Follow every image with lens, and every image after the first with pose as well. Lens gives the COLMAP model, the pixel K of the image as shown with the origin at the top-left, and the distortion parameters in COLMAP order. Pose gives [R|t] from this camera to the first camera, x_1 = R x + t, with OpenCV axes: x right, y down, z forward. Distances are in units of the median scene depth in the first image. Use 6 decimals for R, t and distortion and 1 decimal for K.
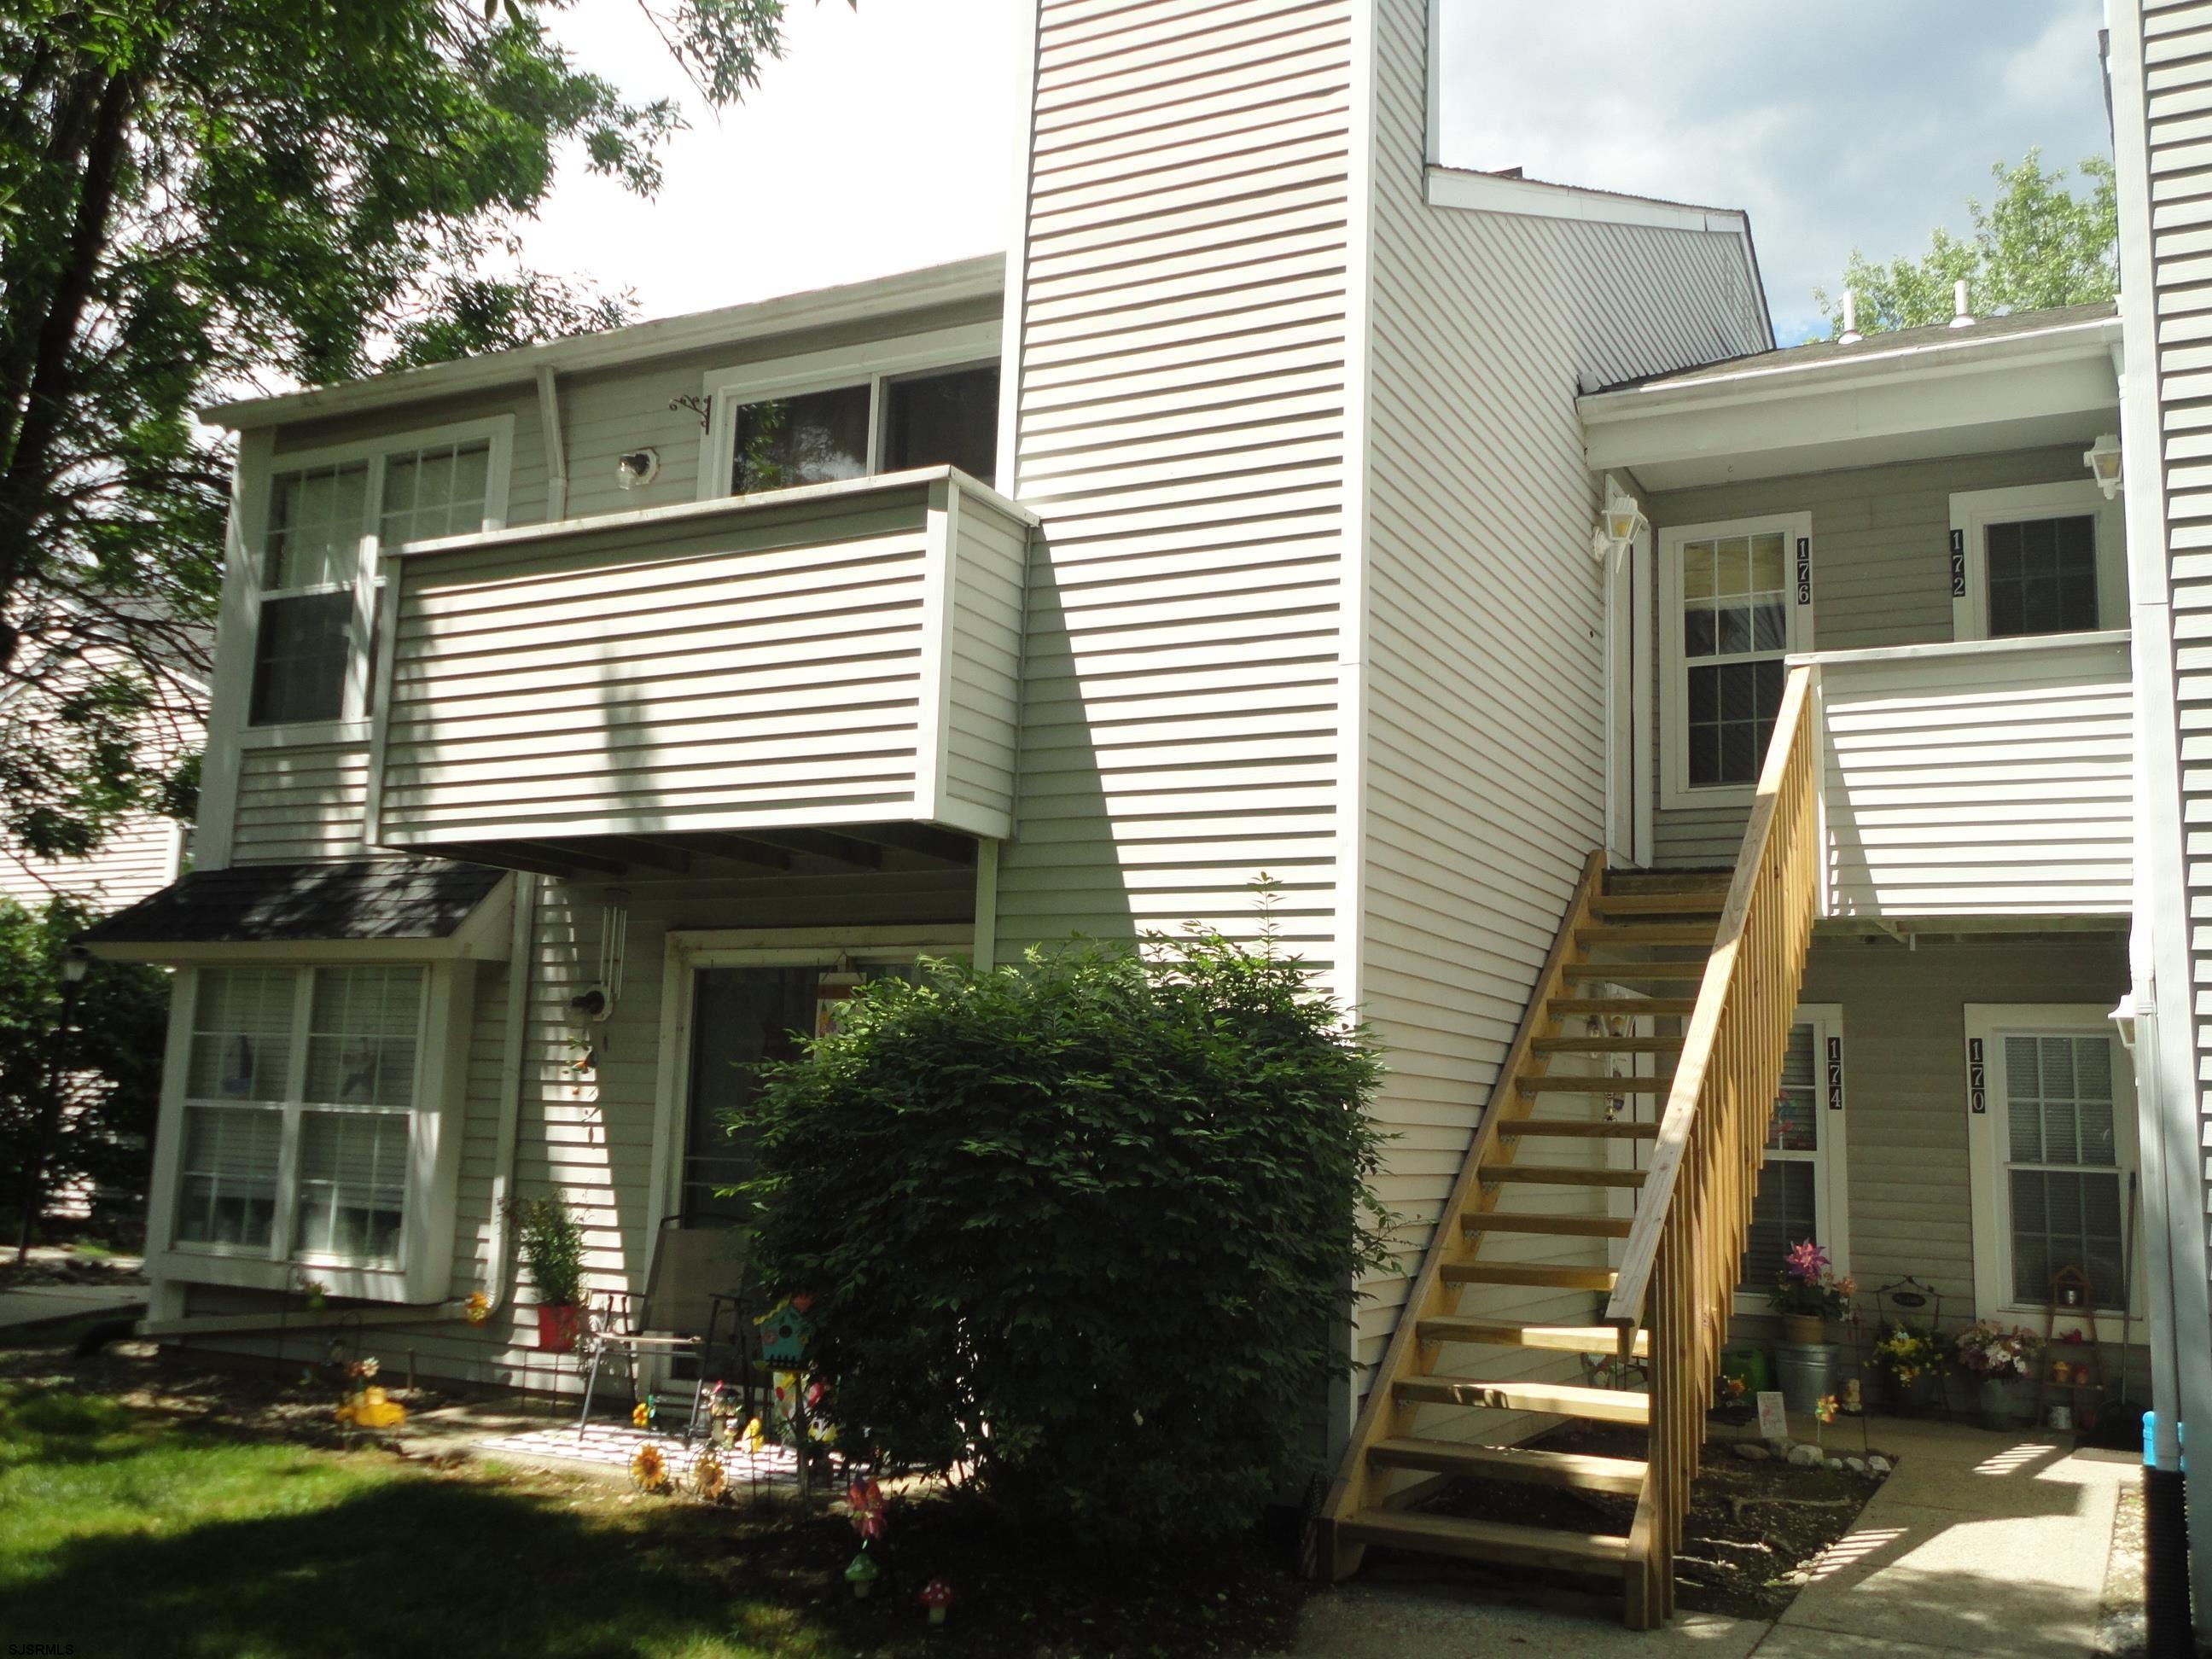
lens RADIAL K [[2022.7, 0, 1102.2], [0, 2022.7, 830.7], [0, 0, 1]] dist [0.021647, 0.000000]
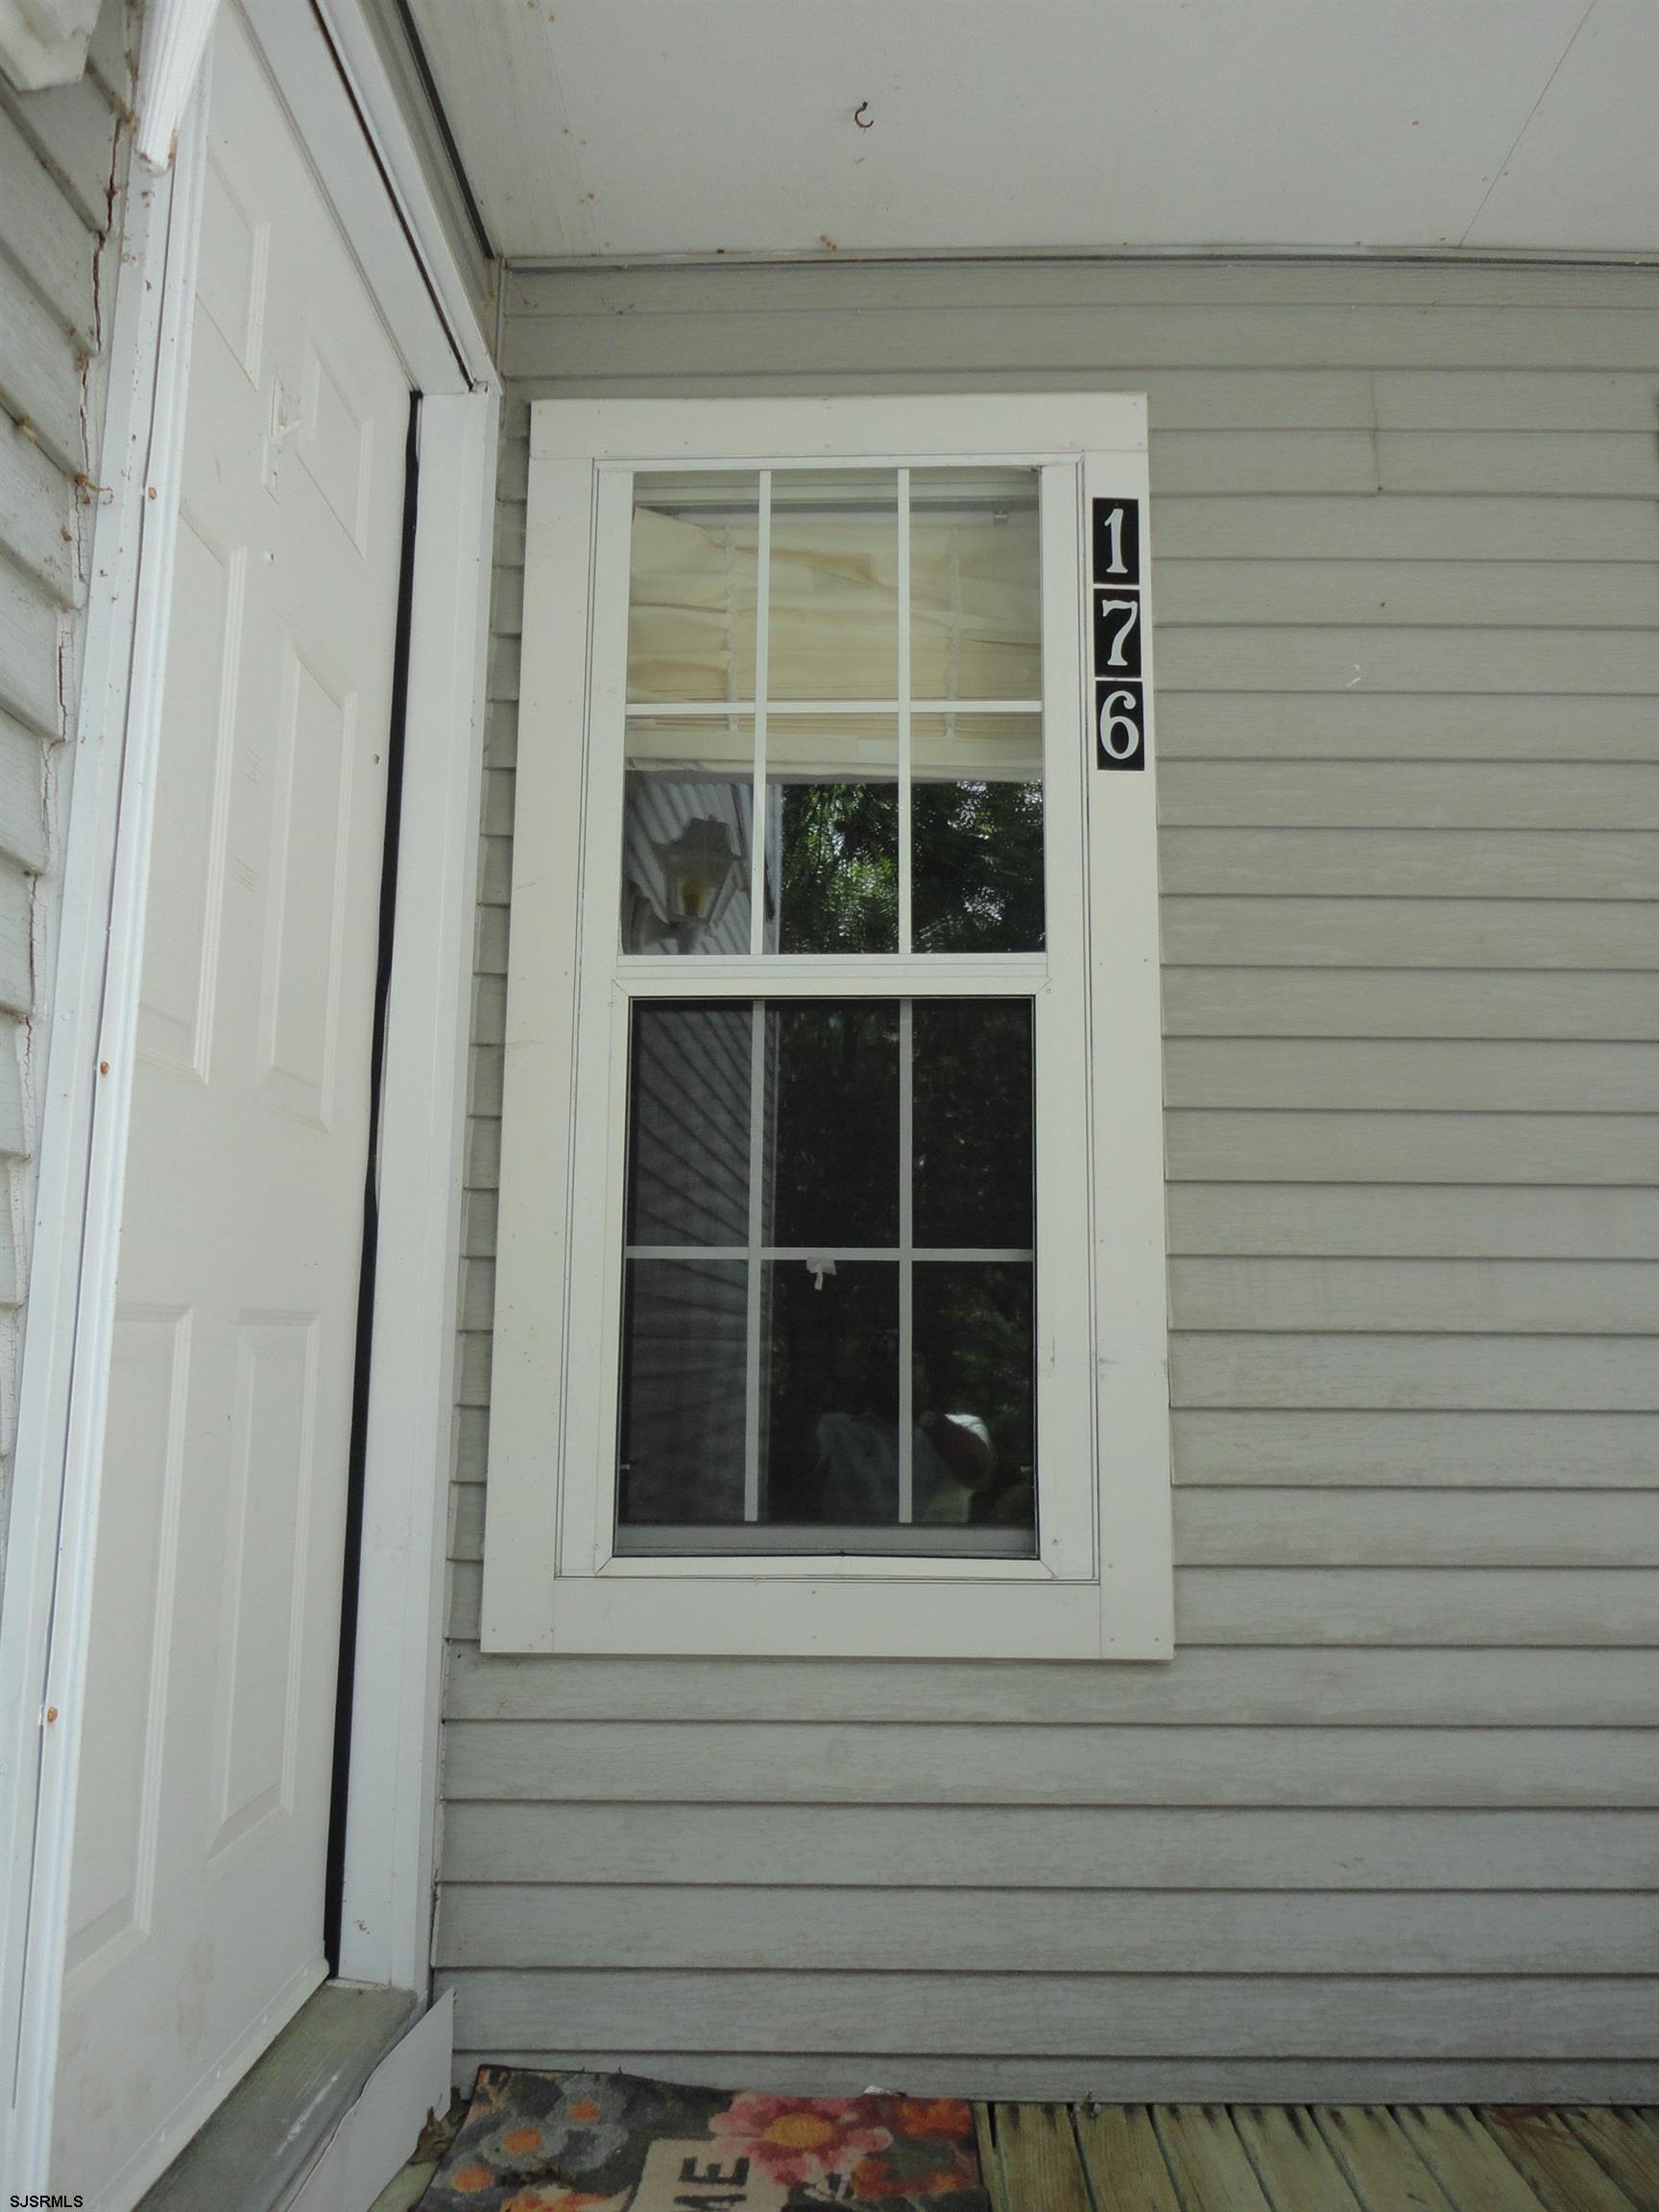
lens RADIAL K [[1584.1, 0, 833.3], [0, 1584.1, 1113.1], [0, 0, 1]] dist [-0.019405, 0.012341]
pose [[0.898730, 0.047840, 0.435886, 0.232680], [-0.044993, 0.998845, -0.016859, -0.065550], [-0.436189, -0.004460, 0.899844, 0.829671]]
